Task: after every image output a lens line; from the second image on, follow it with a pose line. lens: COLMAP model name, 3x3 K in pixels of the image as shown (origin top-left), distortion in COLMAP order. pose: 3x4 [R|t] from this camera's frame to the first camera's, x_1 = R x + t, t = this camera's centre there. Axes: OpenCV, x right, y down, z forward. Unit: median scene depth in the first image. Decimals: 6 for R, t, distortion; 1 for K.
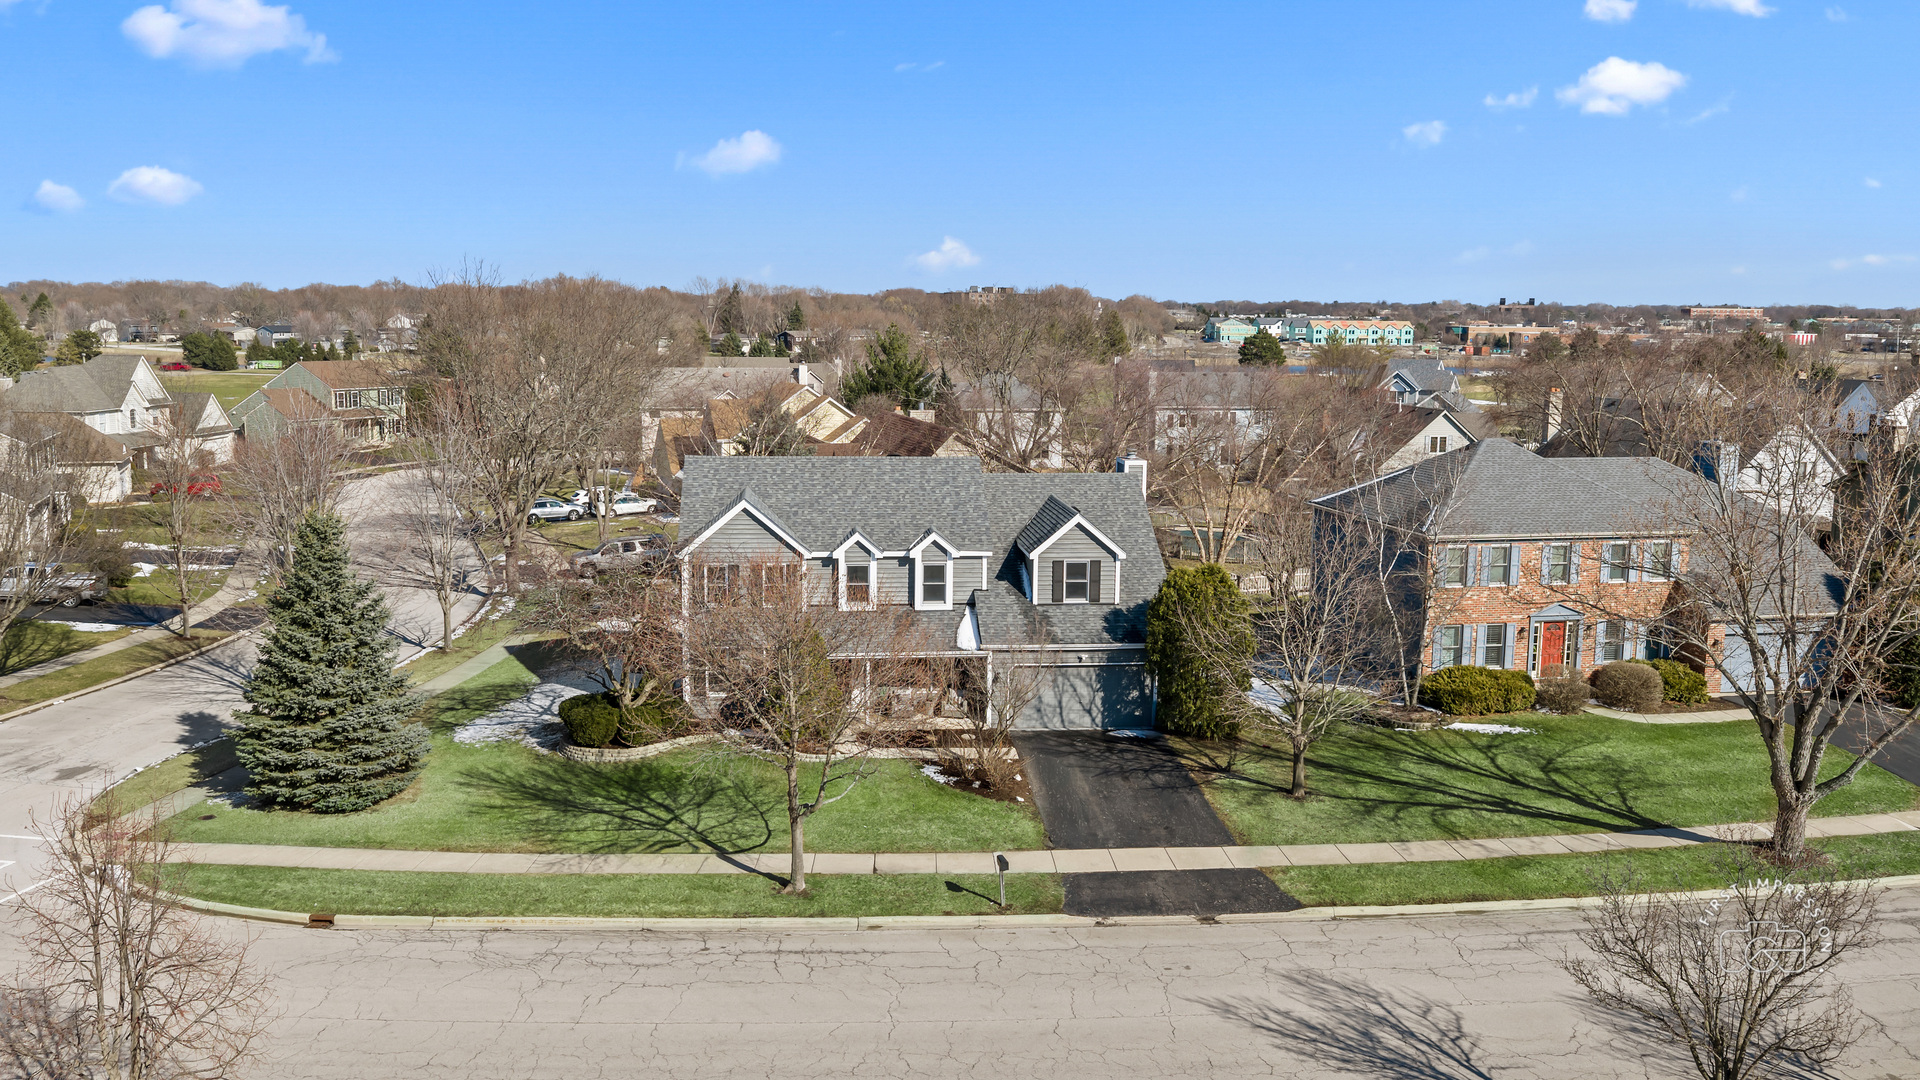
lens RADIAL K [[1620.3, 0, 960.0], [0, 1620.3, 540.0], [0, 0, 1]] dist [0.026104, -0.055508]
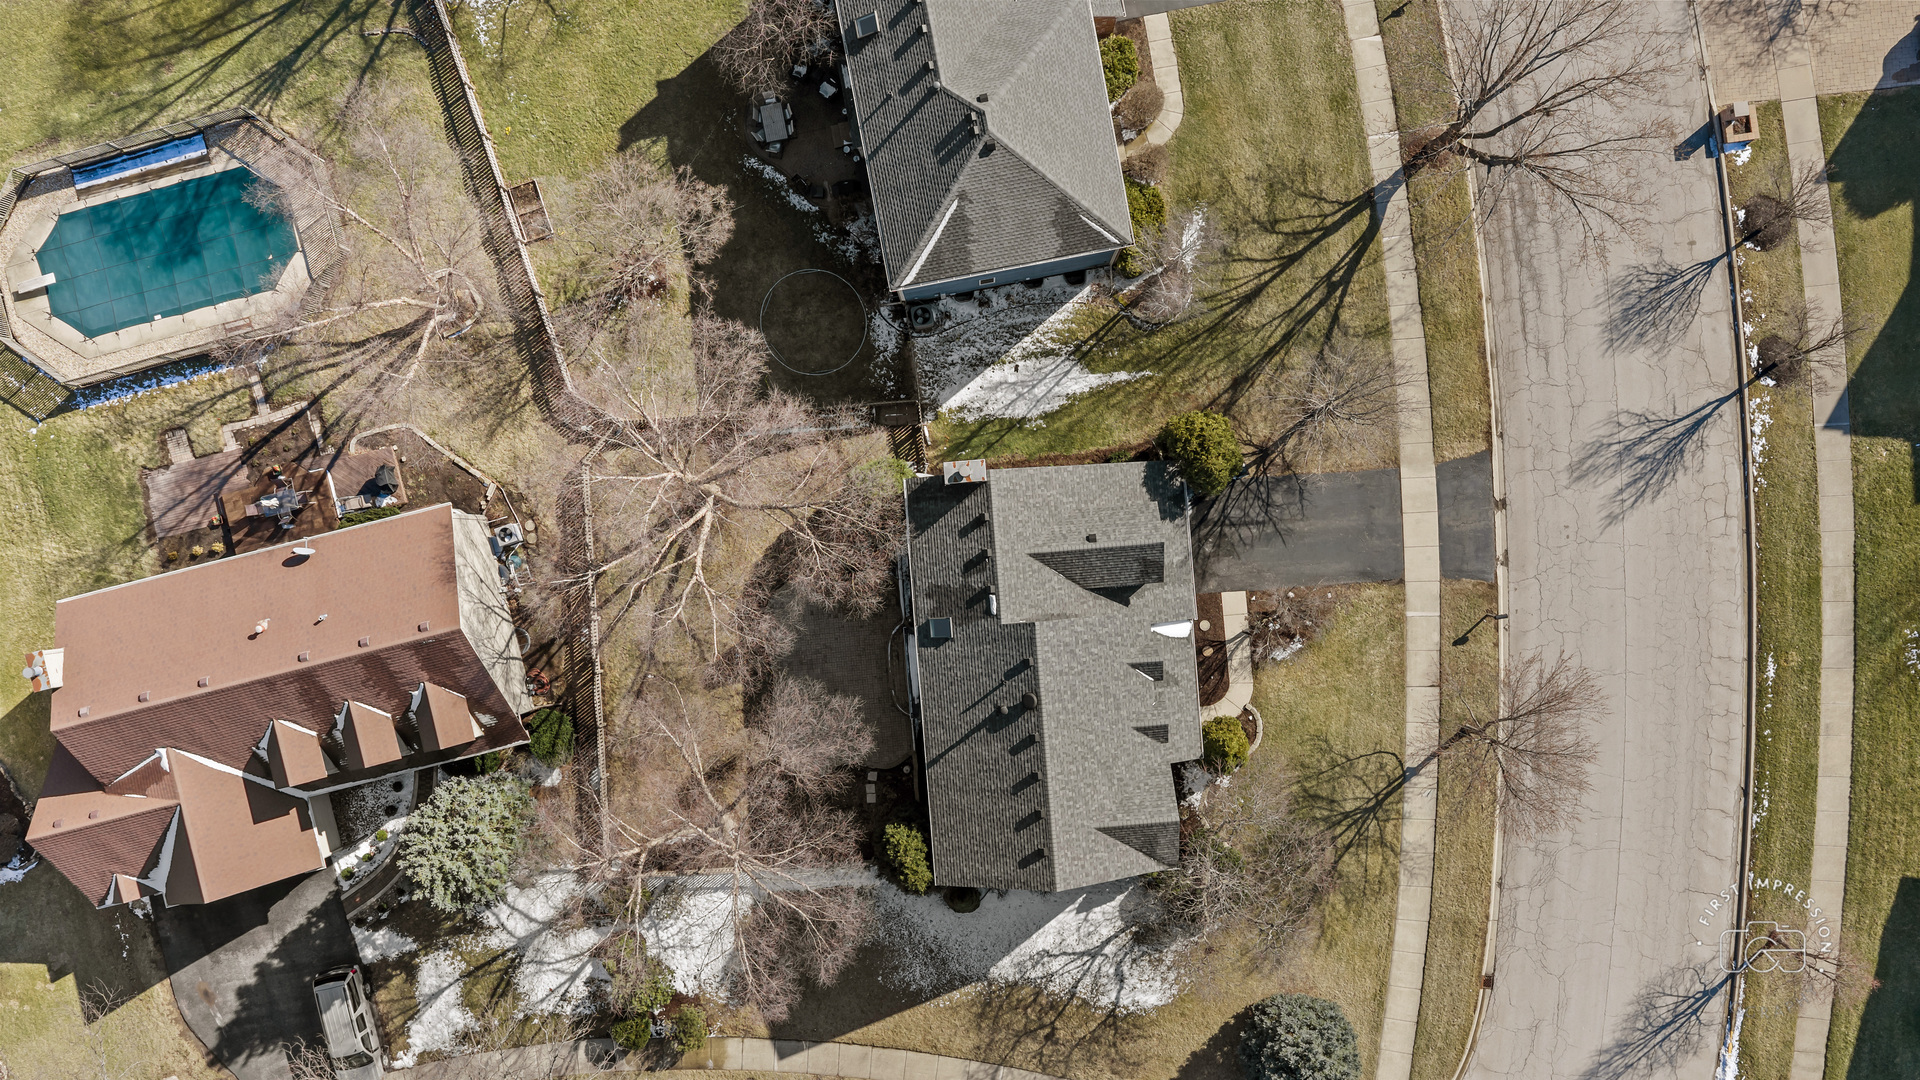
lens RADIAL K [[1620.3, 0, 960.0], [0, 1620.3, 540.0], [0, 0, 1]] dist [0.026104, -0.055508]
pose [[0.030609, -0.999447, -0.013008, 0.086659], [0.154808, -0.008117, 0.987911, -1.239121], [-0.987470, -0.032253, 0.154474, 0.966146]]
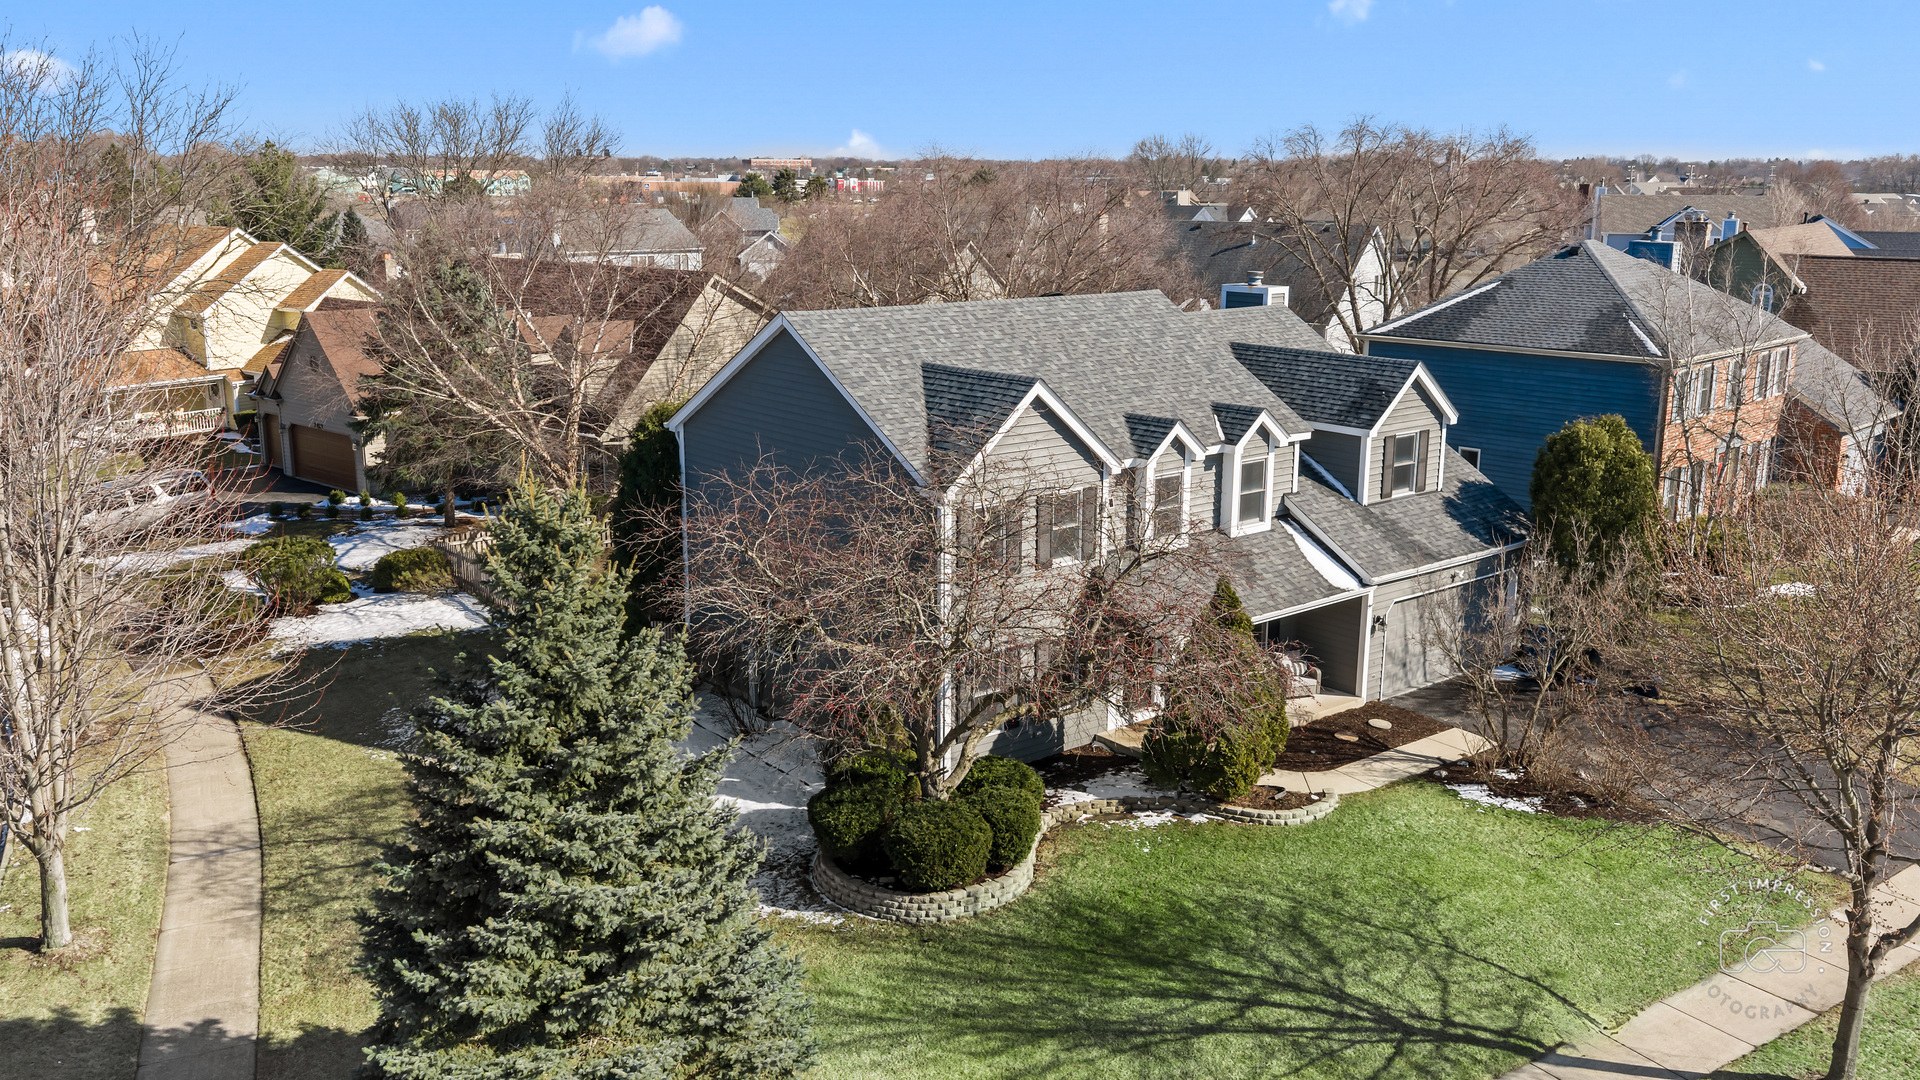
lens RADIAL K [[1595.0, 0, 960.0], [0, 1595.0, 540.0], [0, 0, 1]] dist [0.011181, 0.000322]
pose [[0.834646, -0.131012, 0.534979, -0.447548], [0.083365, 0.990158, 0.112420, -0.033816], [-0.544442, -0.049233, 0.837352, 0.550631]]
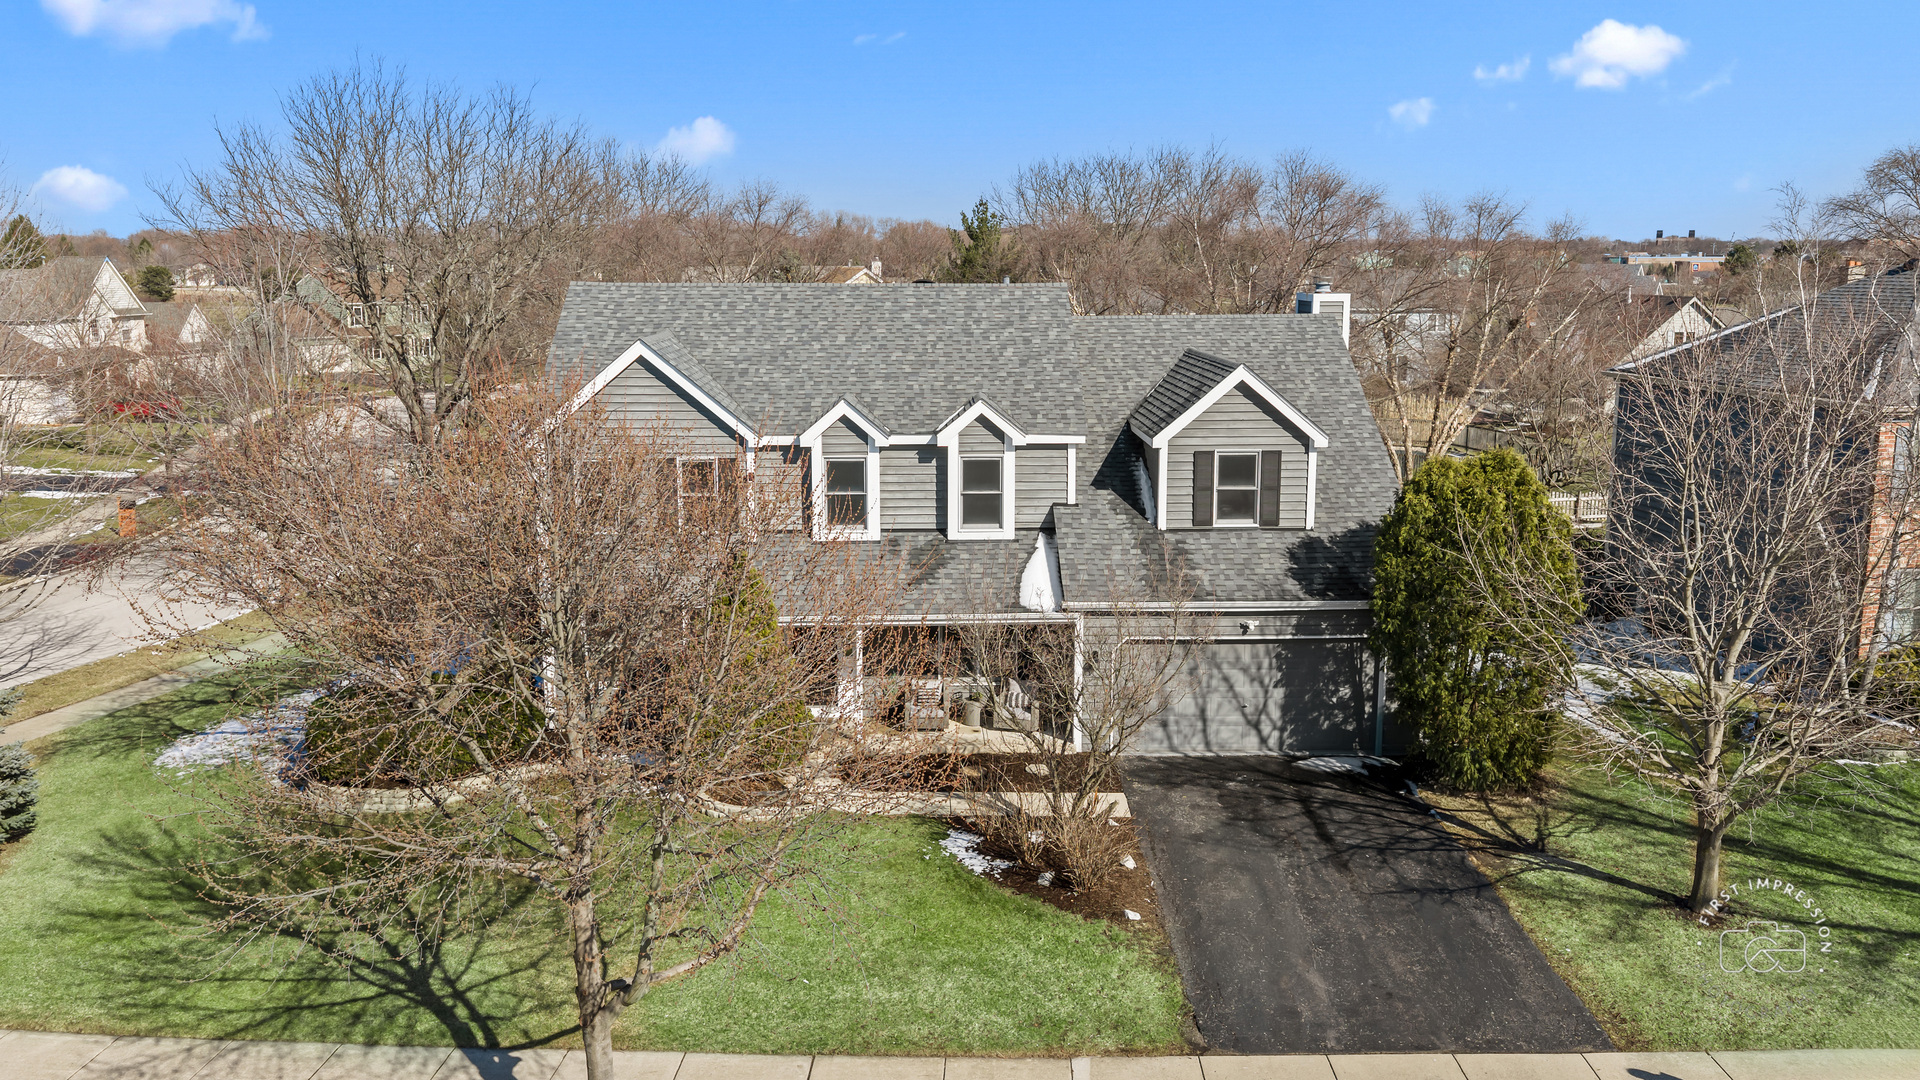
lens RADIAL K [[1620.3, 0, 960.0], [0, 1620.3, 540.0], [0, 0, 1]] dist [0.026104, -0.055508]
pose [[0.997274, 0.001157, -0.073784, 0.018363], [0.000967, 0.999586, 0.028752, 0.027407], [0.073787, -0.028745, 0.996860, 0.442522]]
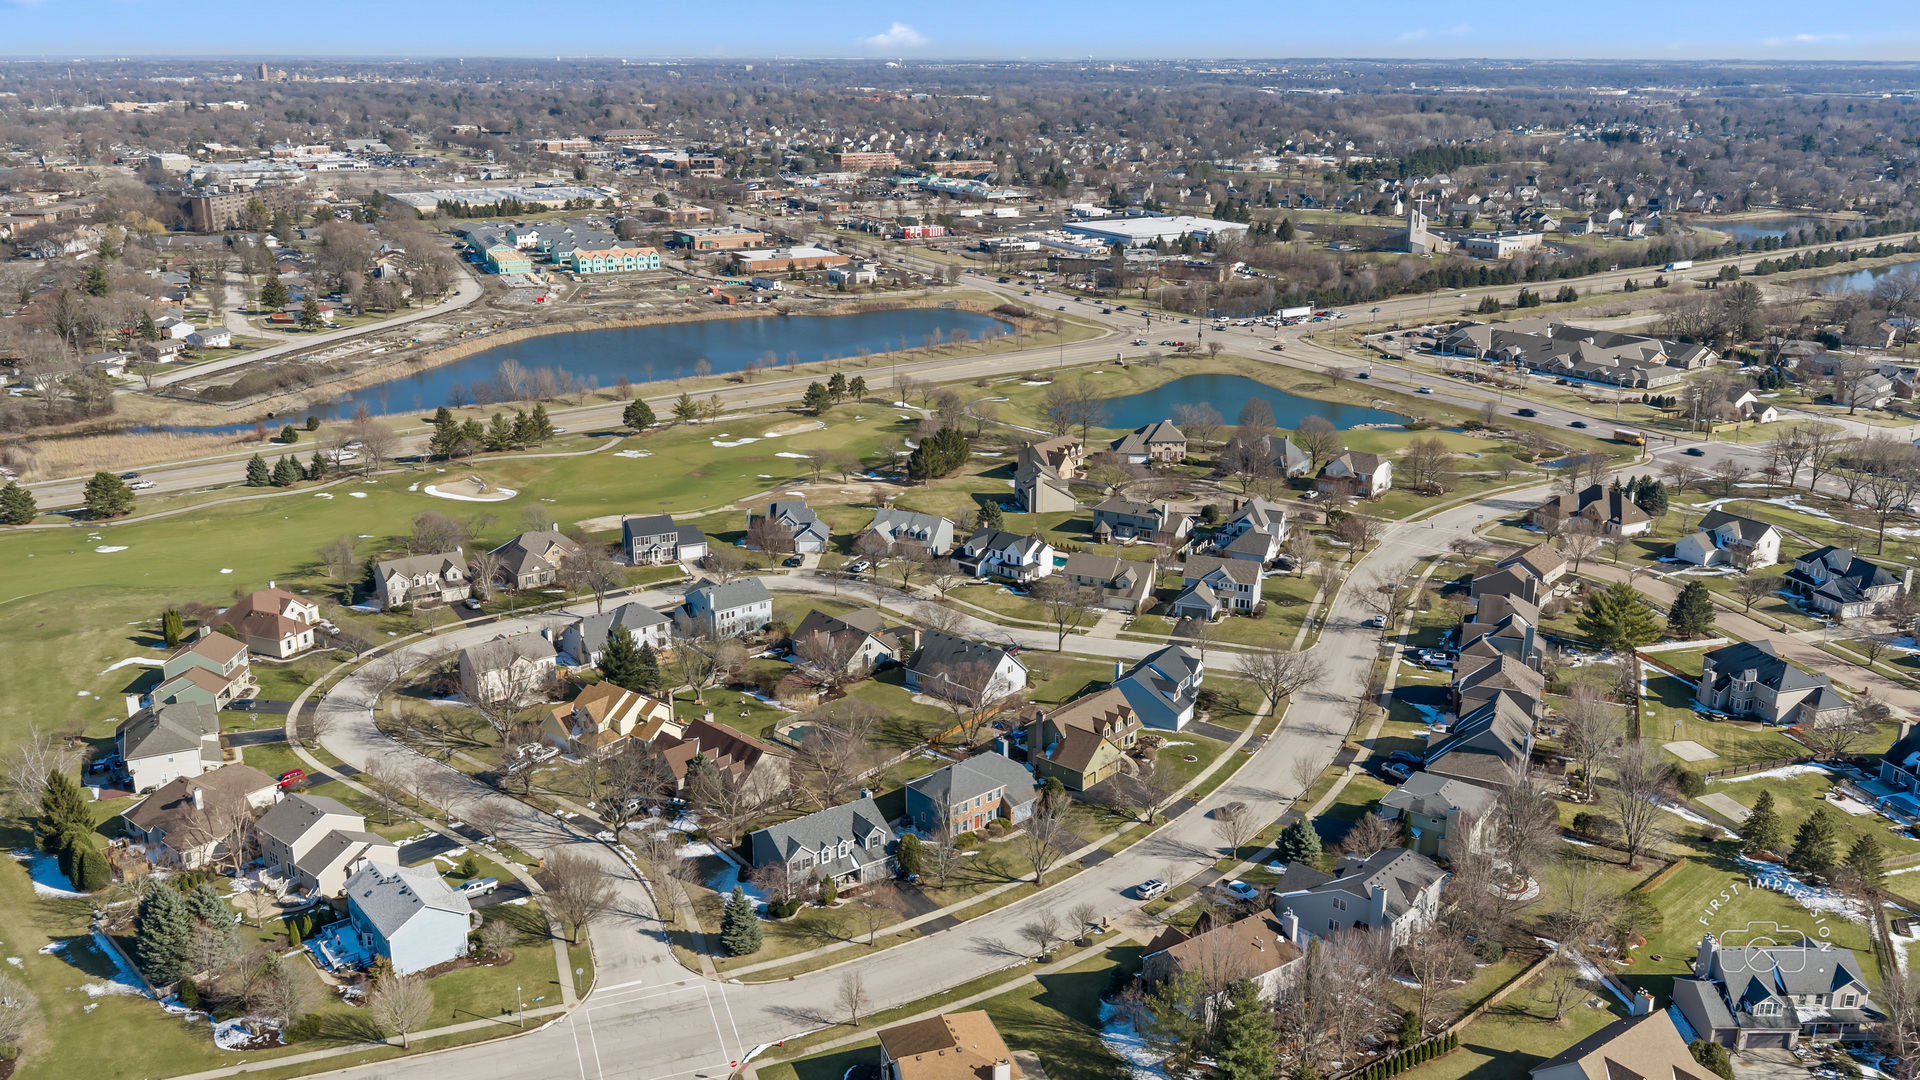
lens RADIAL K [[1620.3, 0, 960.0], [0, 1620.3, 540.0], [0, 0, 1]] dist [0.026104, -0.055508]
pose [[0.872258, -0.158844, 0.462532, -1.483333], [0.082019, 0.979901, 0.181846, -1.419341], [-0.482120, -0.120680, 0.867754, -2.483825]]
